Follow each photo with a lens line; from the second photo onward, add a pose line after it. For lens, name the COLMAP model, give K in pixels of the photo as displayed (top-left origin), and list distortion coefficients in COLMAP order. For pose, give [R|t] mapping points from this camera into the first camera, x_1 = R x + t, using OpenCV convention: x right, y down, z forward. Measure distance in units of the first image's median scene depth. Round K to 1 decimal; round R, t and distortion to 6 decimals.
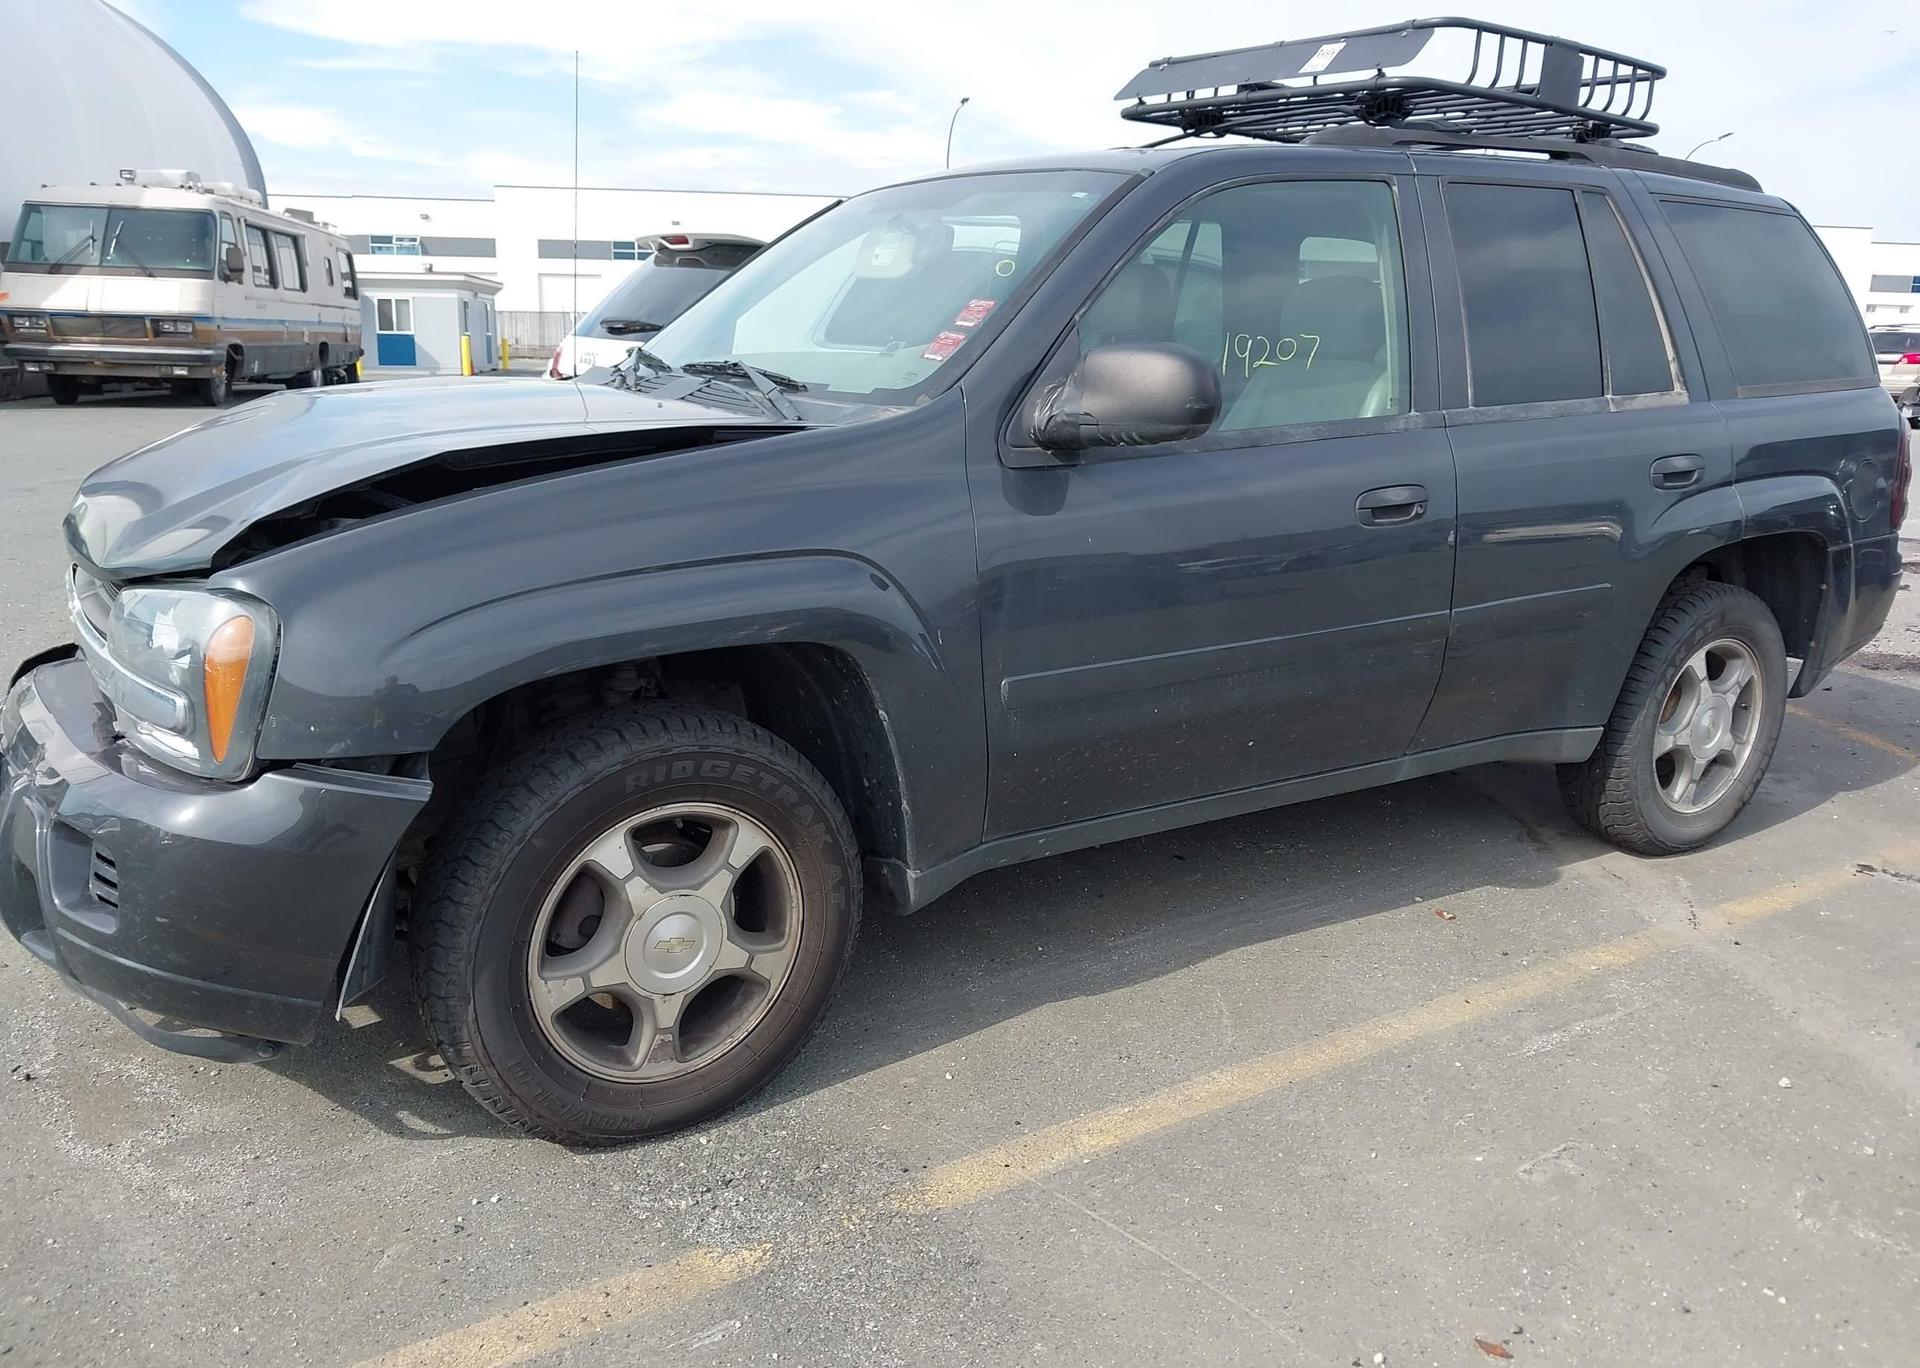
lens RADIAL K [[1533.1, 0, 961.8], [0, 1533.1, 681.2], [0, 0, 1]] dist [0.024476, -0.035972]
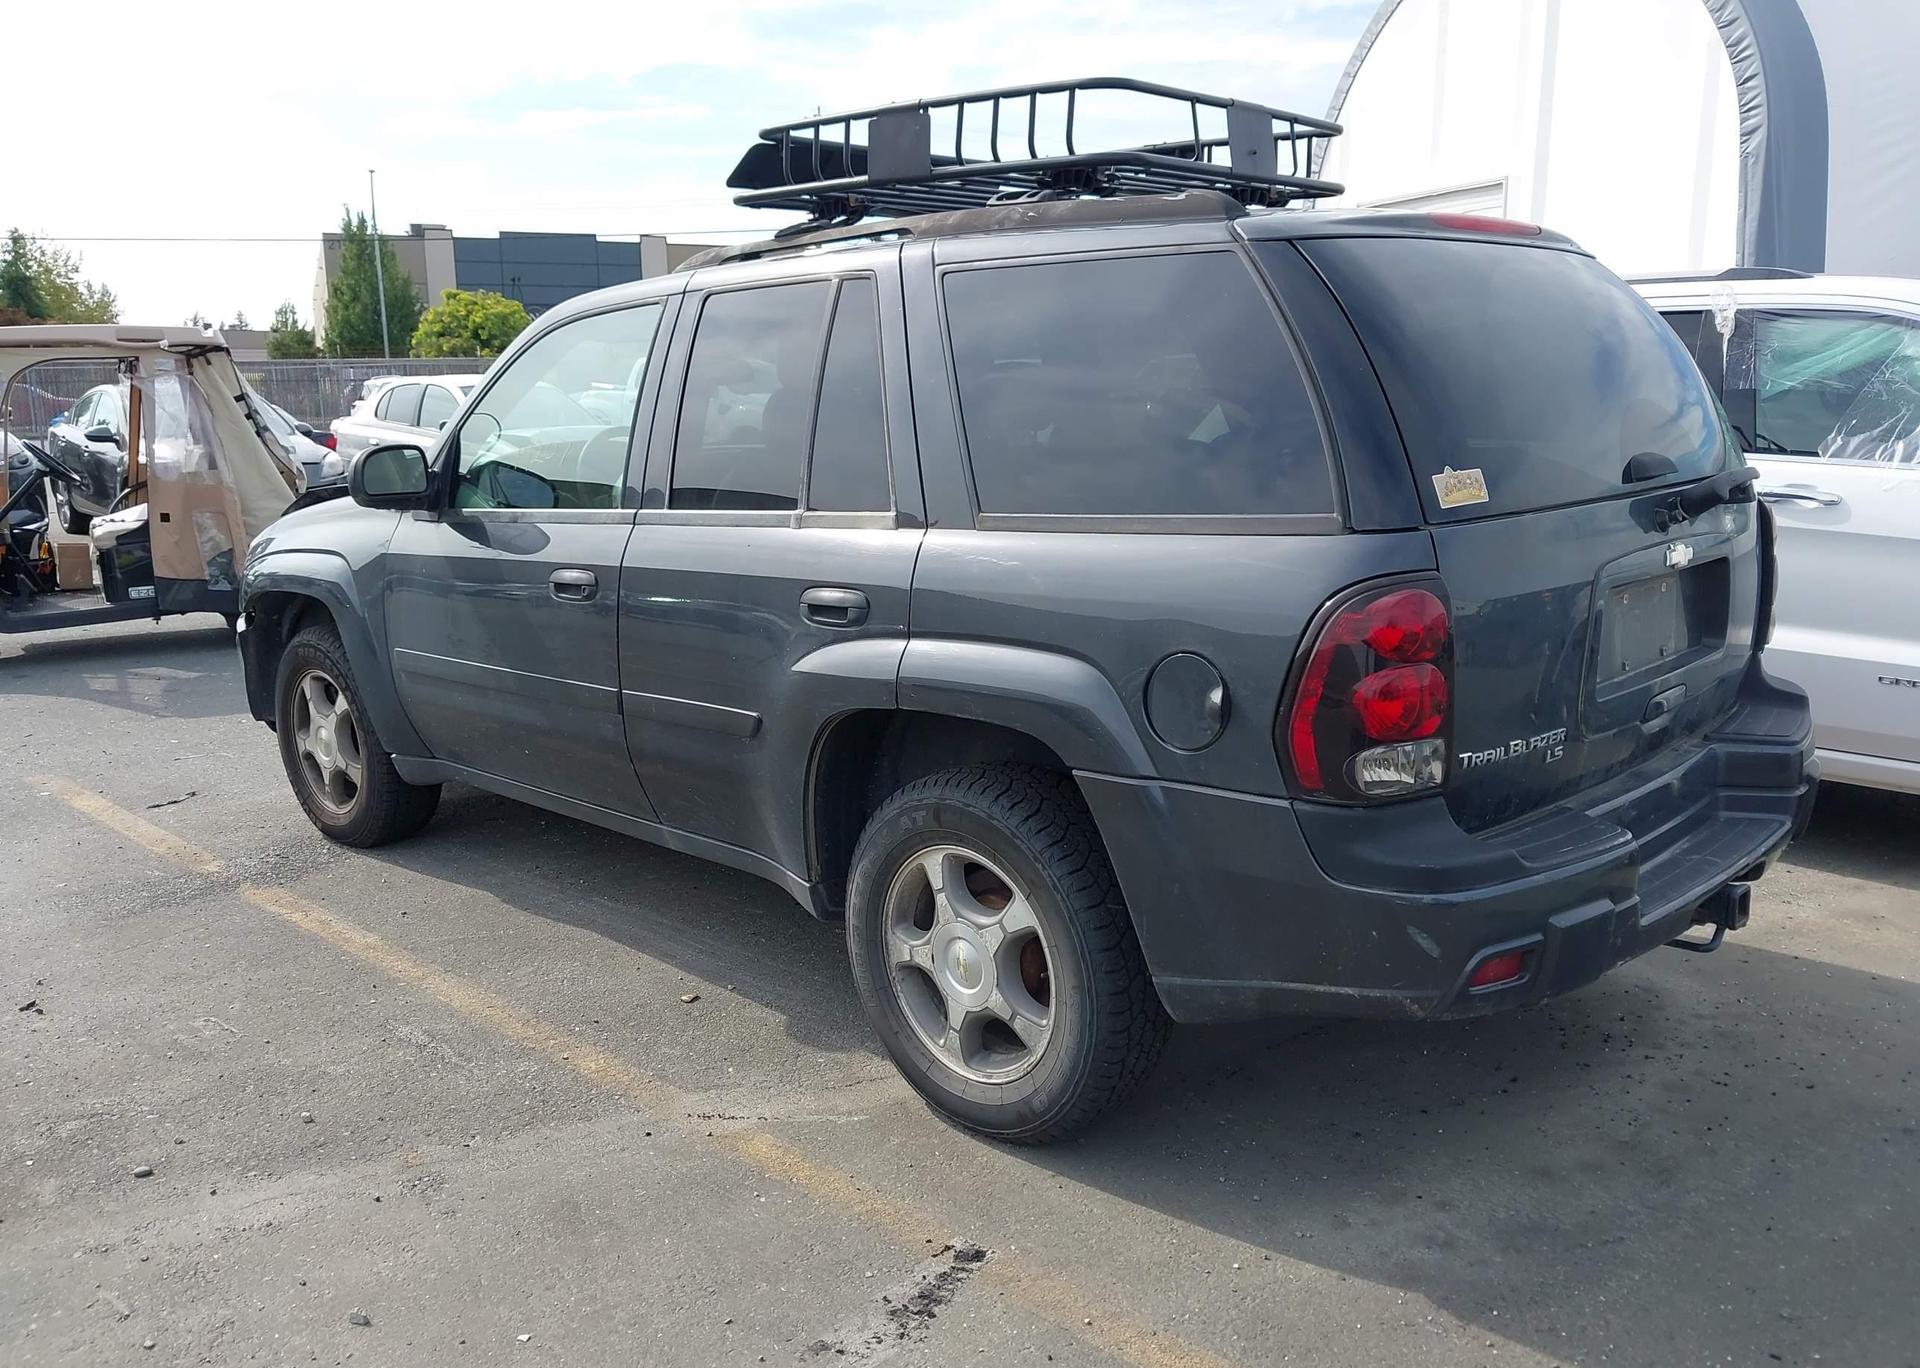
lens RADIAL K [[1533.1, 0, 965.3], [0, 1533.1, 688.9], [0, 0, 1]] dist [0.024476, -0.035972]
pose [[0.222831, 0.170008, -0.959919, 1.550696], [-0.197847, 0.972071, 0.126233, -0.254809], [0.954569, 0.161788, 0.250243, 1.049049]]
